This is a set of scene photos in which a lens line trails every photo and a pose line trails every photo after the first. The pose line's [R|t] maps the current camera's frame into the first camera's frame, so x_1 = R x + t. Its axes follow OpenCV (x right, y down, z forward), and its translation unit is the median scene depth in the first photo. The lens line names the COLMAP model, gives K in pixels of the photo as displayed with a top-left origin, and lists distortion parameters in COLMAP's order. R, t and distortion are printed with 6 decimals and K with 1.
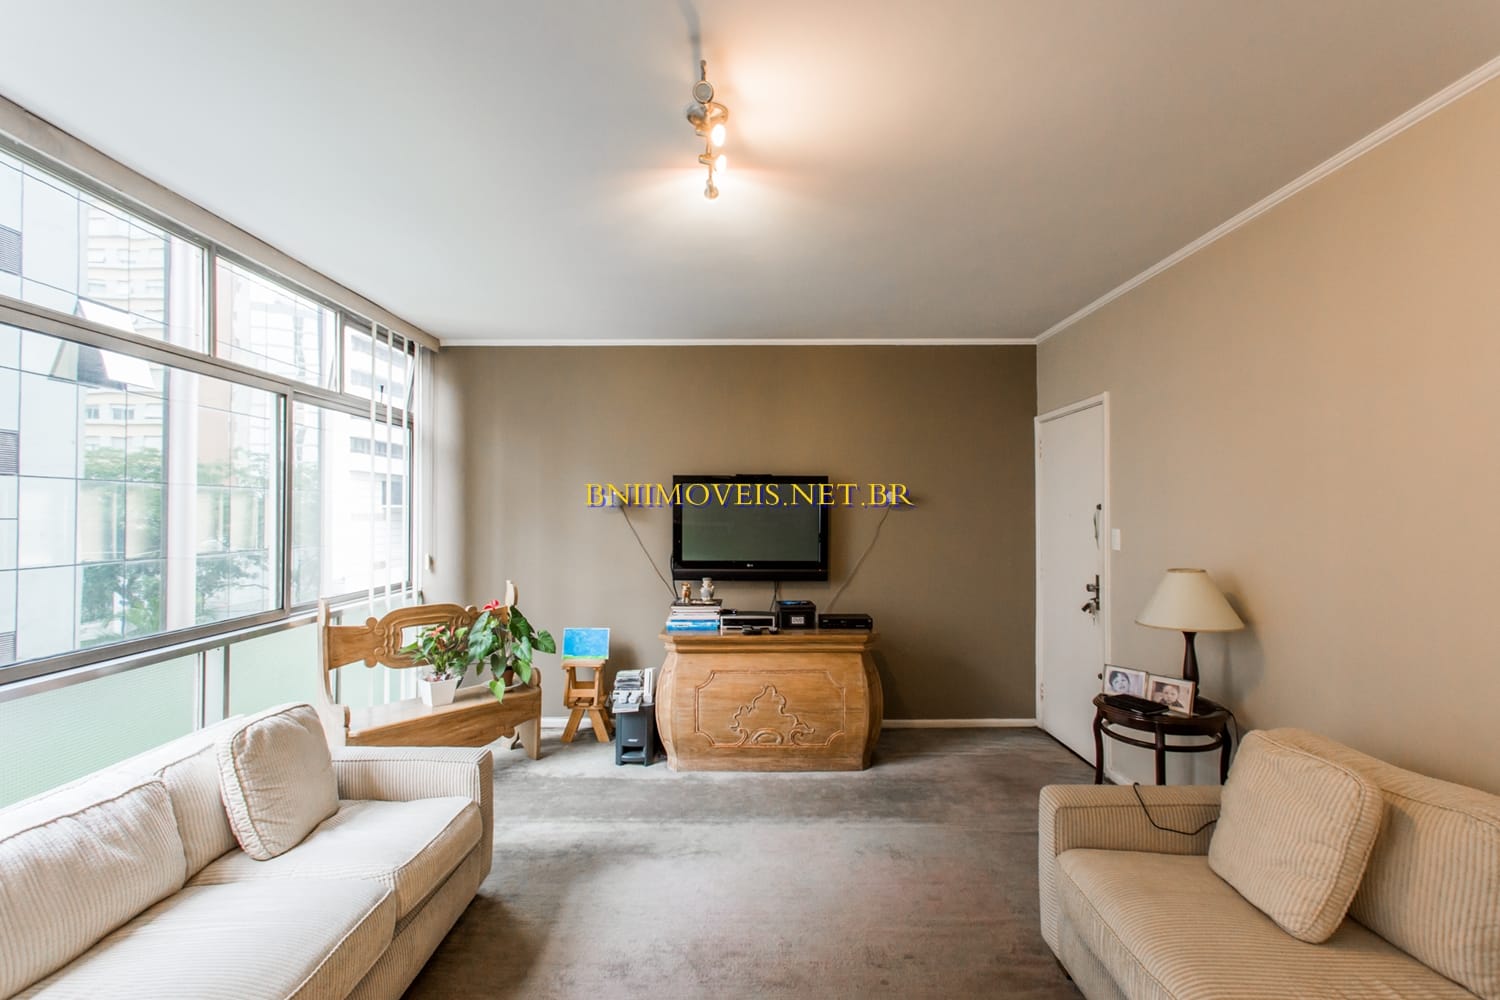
lens RADIAL K [[710.3, 0, 750.0], [0, 710.3, 500.0], [0, 0, 1]] dist [-0.001550, 0.002011]
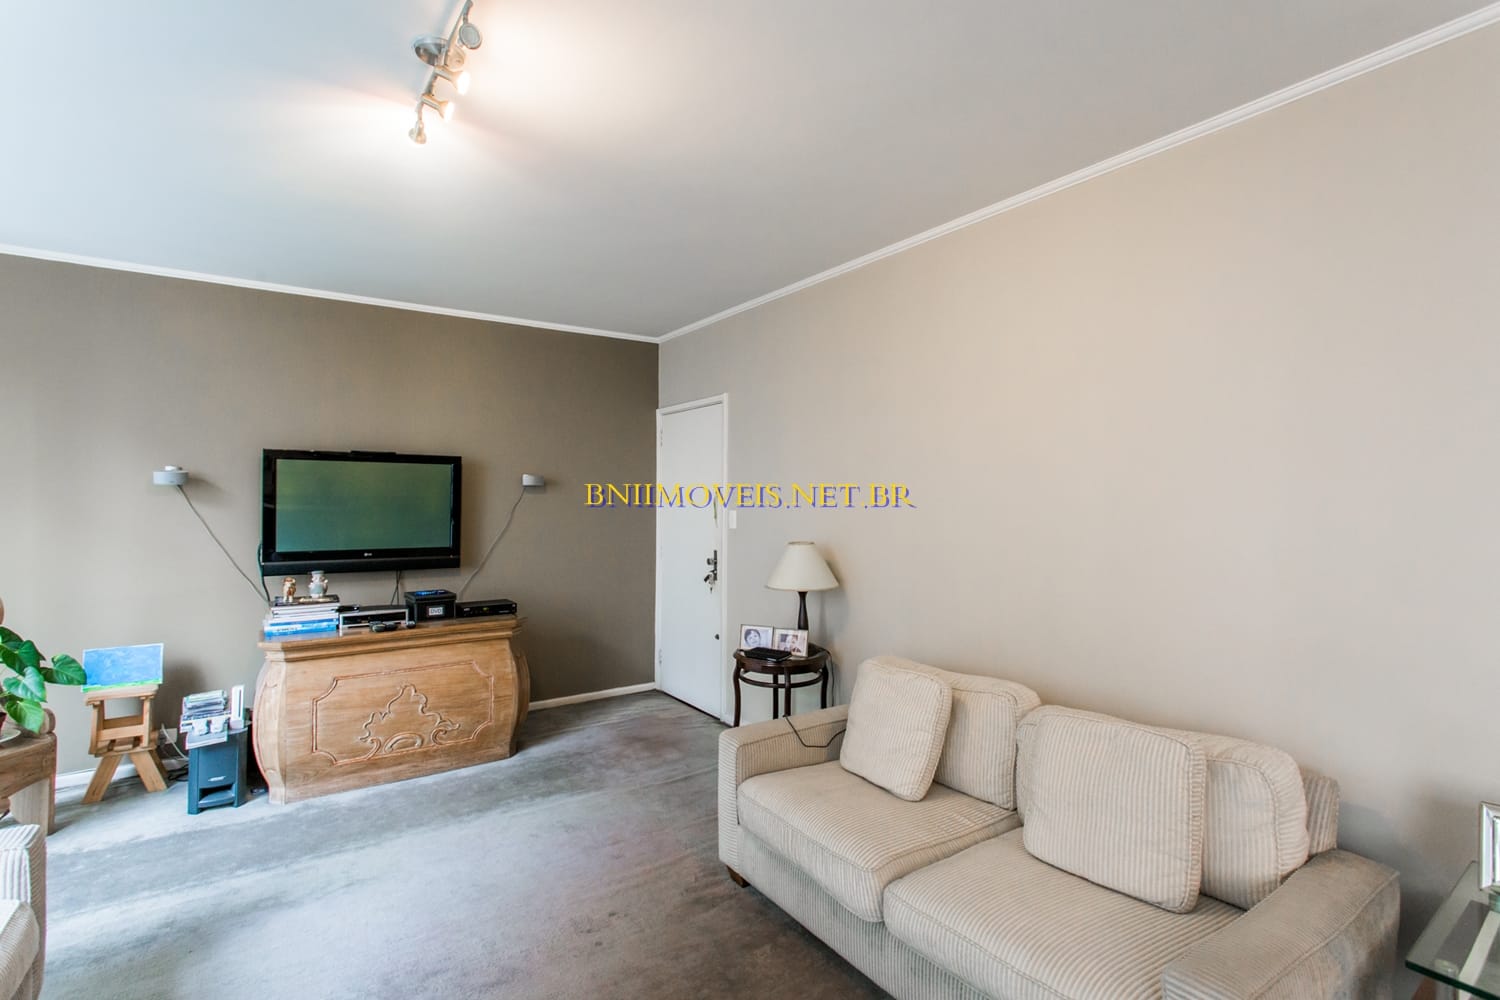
lens RADIAL K [[706.3, 0, 746.2], [0, 706.3, 496.6], [0, 0, 1]] dist [0.000495, 0.002243]
pose [[0.828530, 0.005238, 0.559921, -0.120988], [-0.016190, 0.999762, 0.014605, -0.000061], [-0.559711, -0.021166, 0.828417, 0.014616]]
